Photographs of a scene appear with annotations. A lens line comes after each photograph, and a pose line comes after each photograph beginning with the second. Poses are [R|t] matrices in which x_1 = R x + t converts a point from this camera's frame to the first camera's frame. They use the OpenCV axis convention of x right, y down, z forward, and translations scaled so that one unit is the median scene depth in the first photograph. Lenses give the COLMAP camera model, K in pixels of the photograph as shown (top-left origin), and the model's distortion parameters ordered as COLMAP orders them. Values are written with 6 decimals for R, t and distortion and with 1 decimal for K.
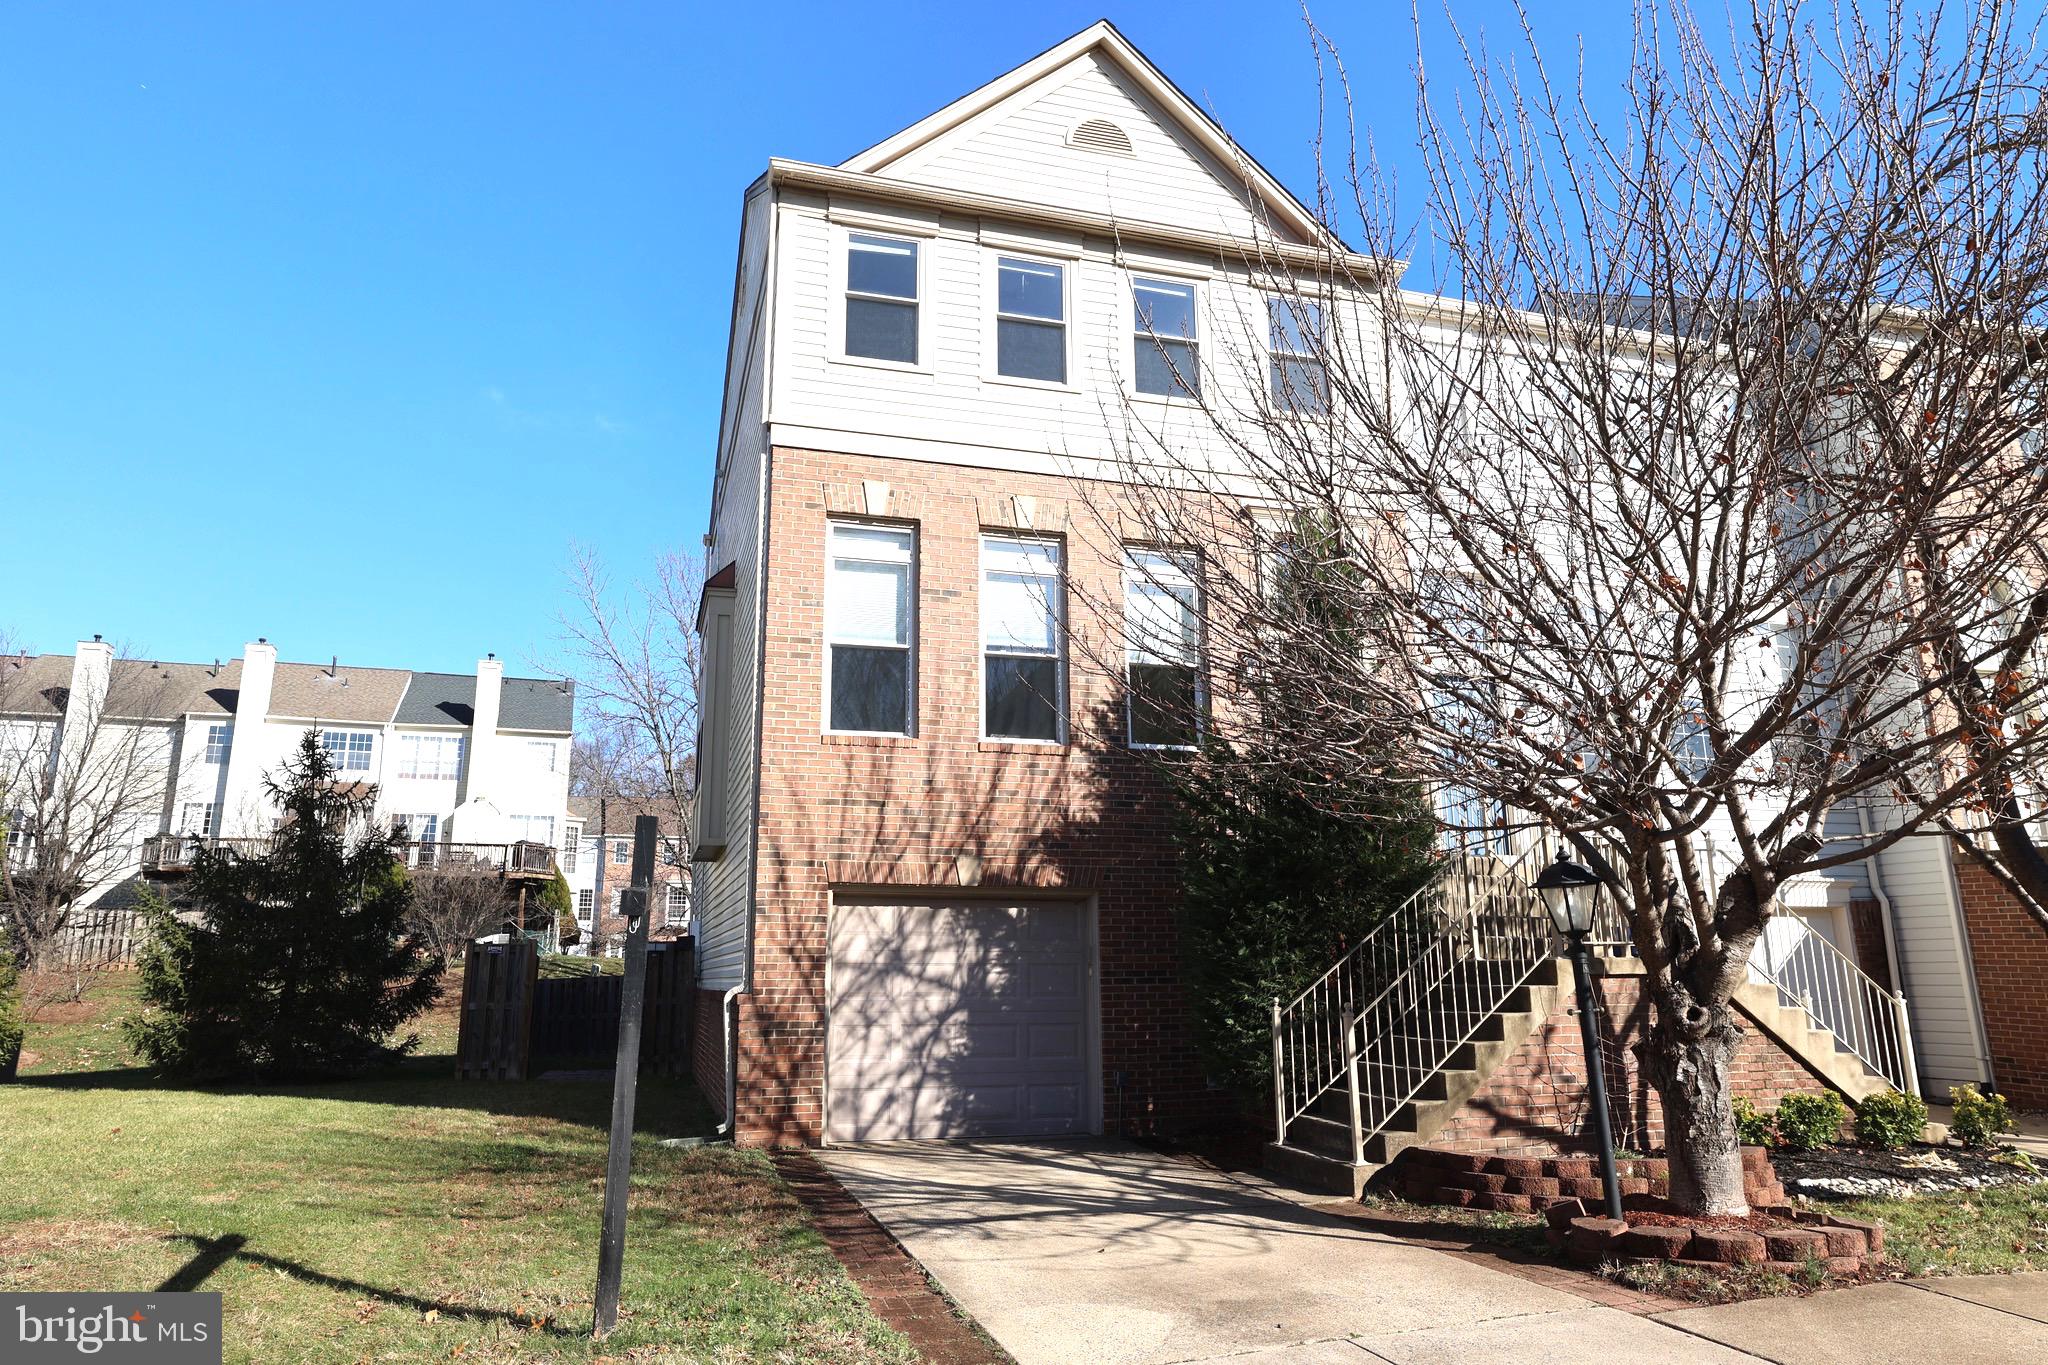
lens RADIAL K [[1313.3, 0, 1023.3], [0, 1313.3, 652.1], [0, 0, 1]] dist [-0.000035, 0.001455]
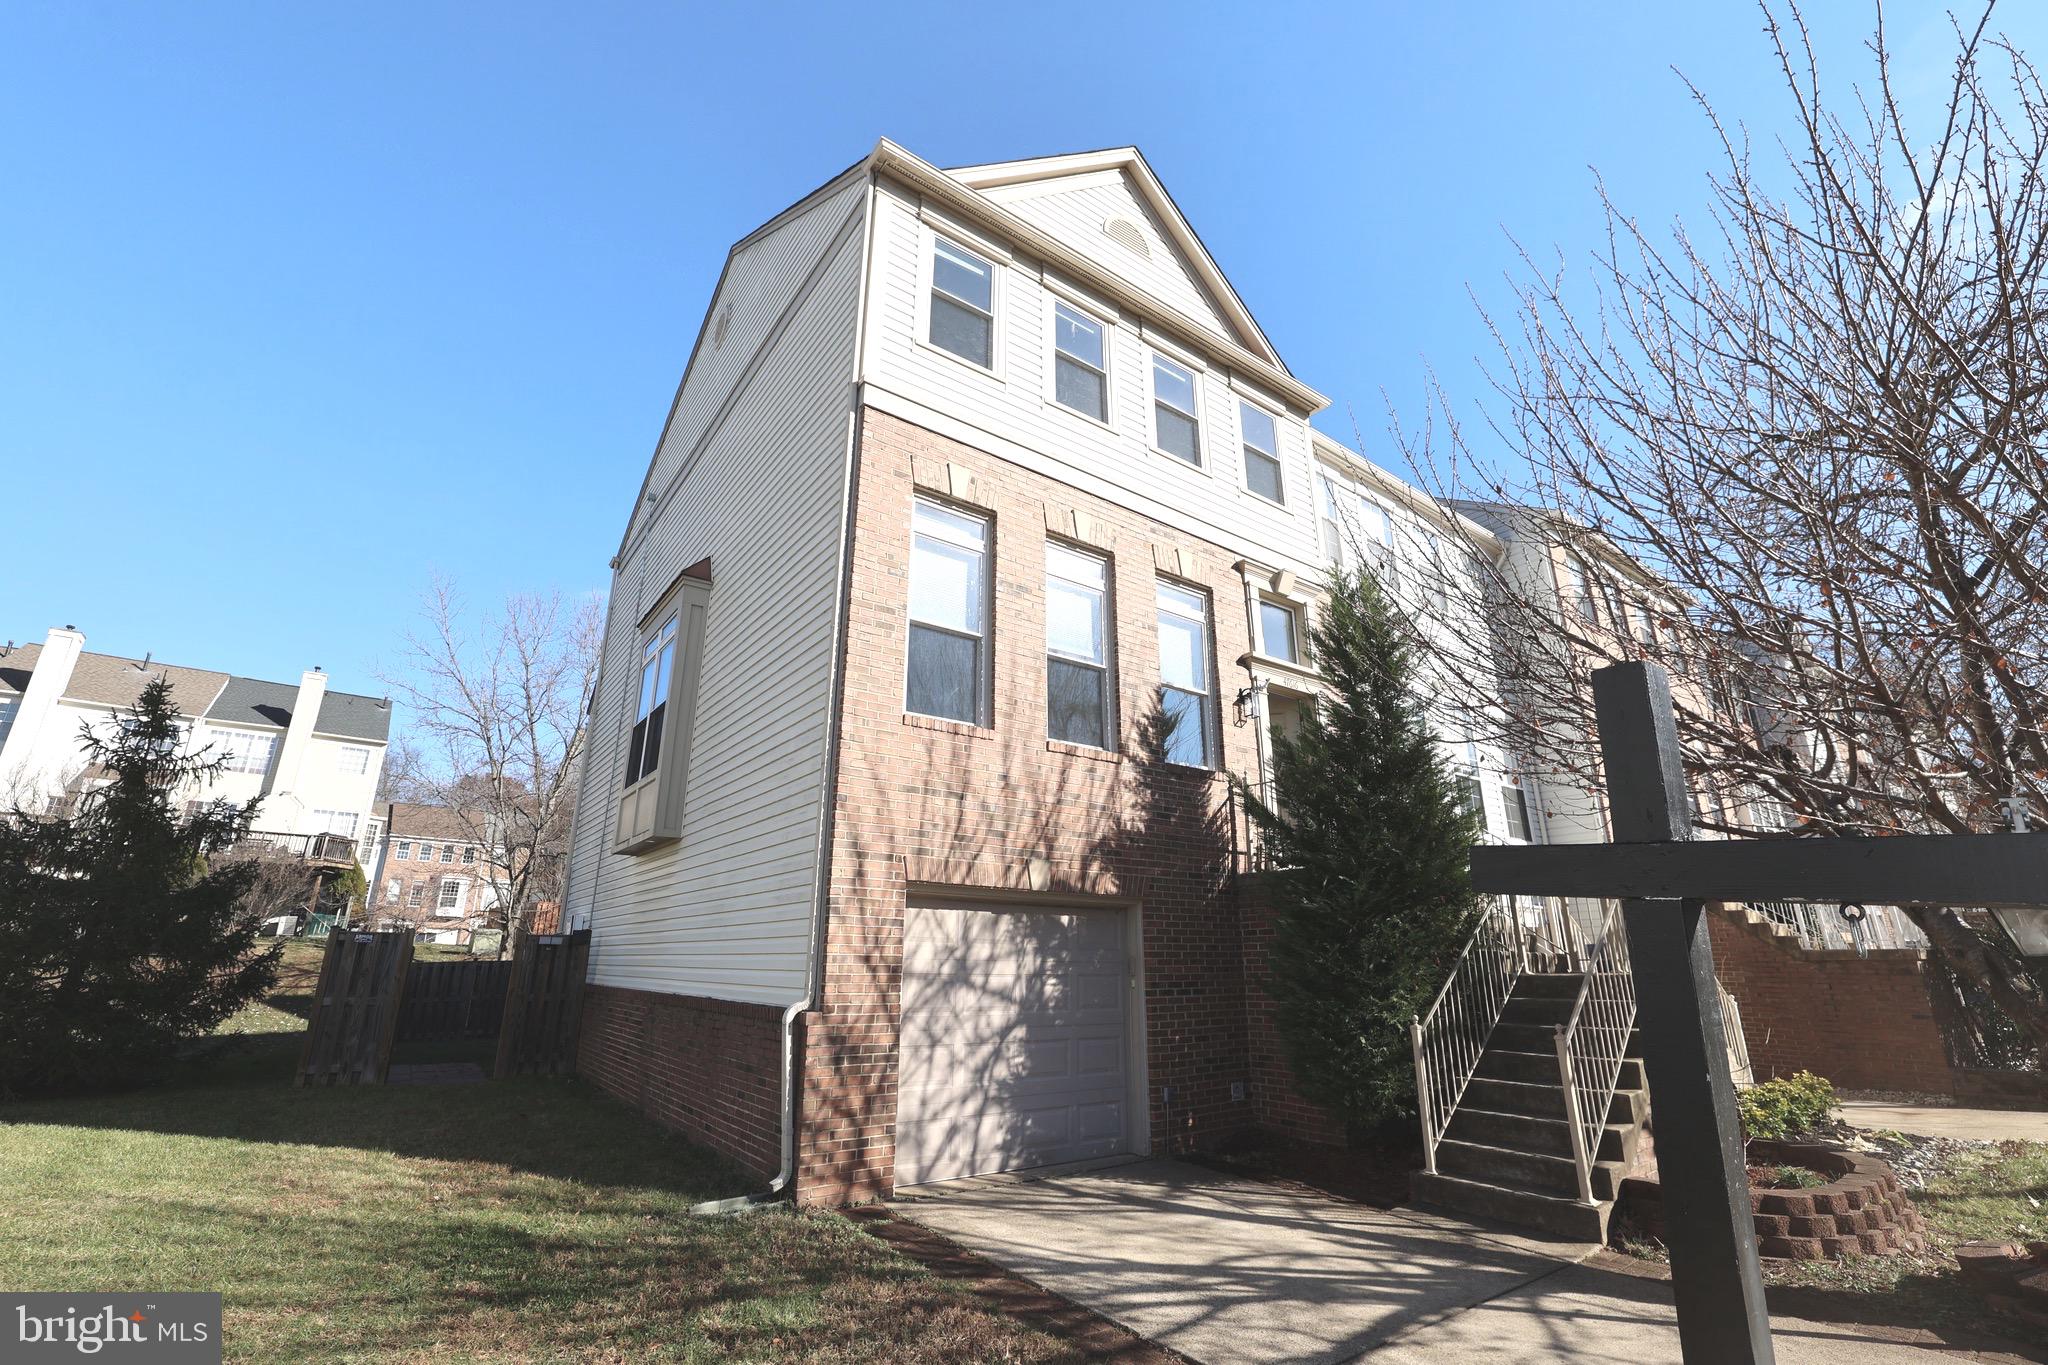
lens RADIAL K [[875.1, 0, 1025.2], [0, 875.1, 669.7], [0, 0, 1]] dist [-0.048255, 0.016628]
pose [[0.939564, 0.119805, 0.320727, -0.270624], [-0.092690, 0.990804, -0.098571, 0.083789], [-0.329587, 0.062886, 0.942028, 0.405104]]
